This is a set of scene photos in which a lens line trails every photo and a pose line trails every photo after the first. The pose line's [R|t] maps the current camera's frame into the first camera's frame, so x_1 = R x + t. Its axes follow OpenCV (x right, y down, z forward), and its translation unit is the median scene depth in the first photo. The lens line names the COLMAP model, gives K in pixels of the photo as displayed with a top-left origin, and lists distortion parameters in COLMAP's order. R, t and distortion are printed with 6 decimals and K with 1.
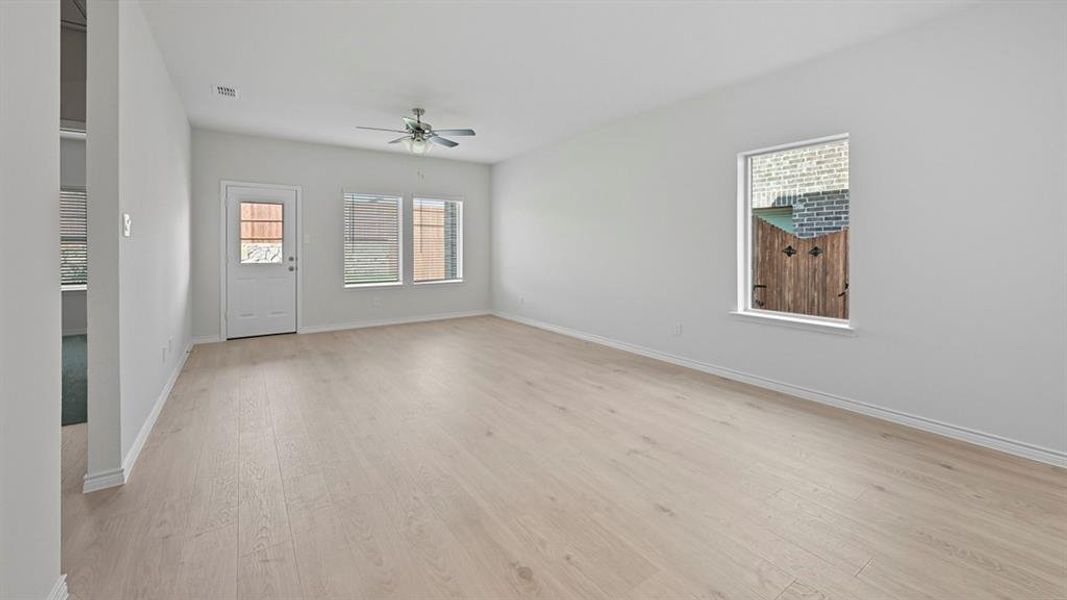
lens RADIAL K [[428.6, 0, 532.9], [0, 428.6, 255.1], [0, 0, 1]] dist [-0.002077, -0.000083]
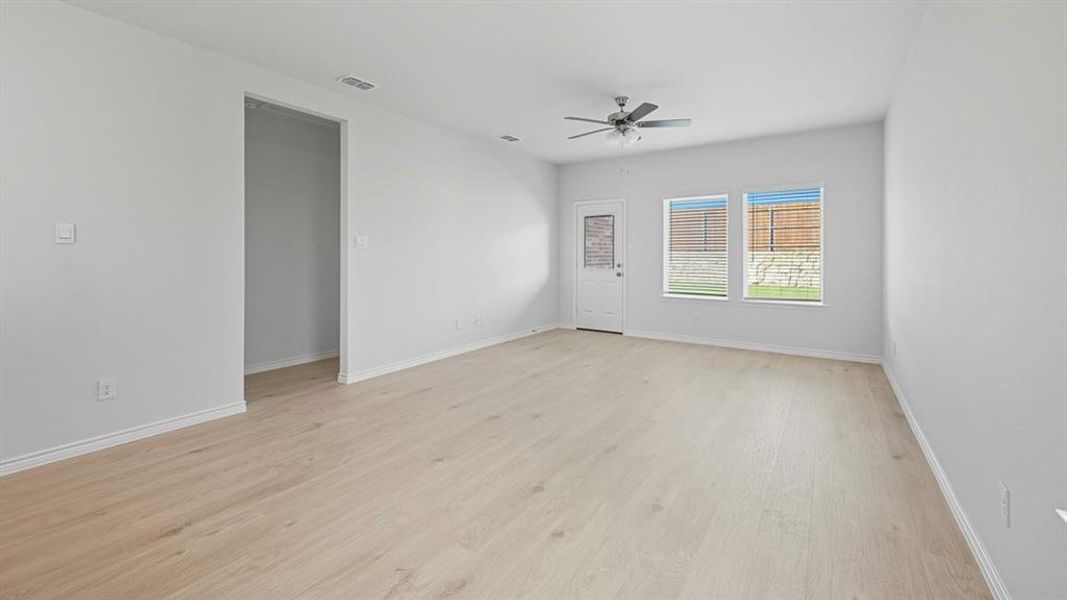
lens RADIAL K [[428.6, 0, 532.9], [0, 428.6, 255.1], [0, 0, 1]] dist [-0.002077, -0.000083]
pose [[0.352786, -0.000345, -0.935704, 0.388765], [-0.018775, 0.999796, -0.007448, -0.005535], [0.935516, 0.020196, 0.352708, 0.409950]]
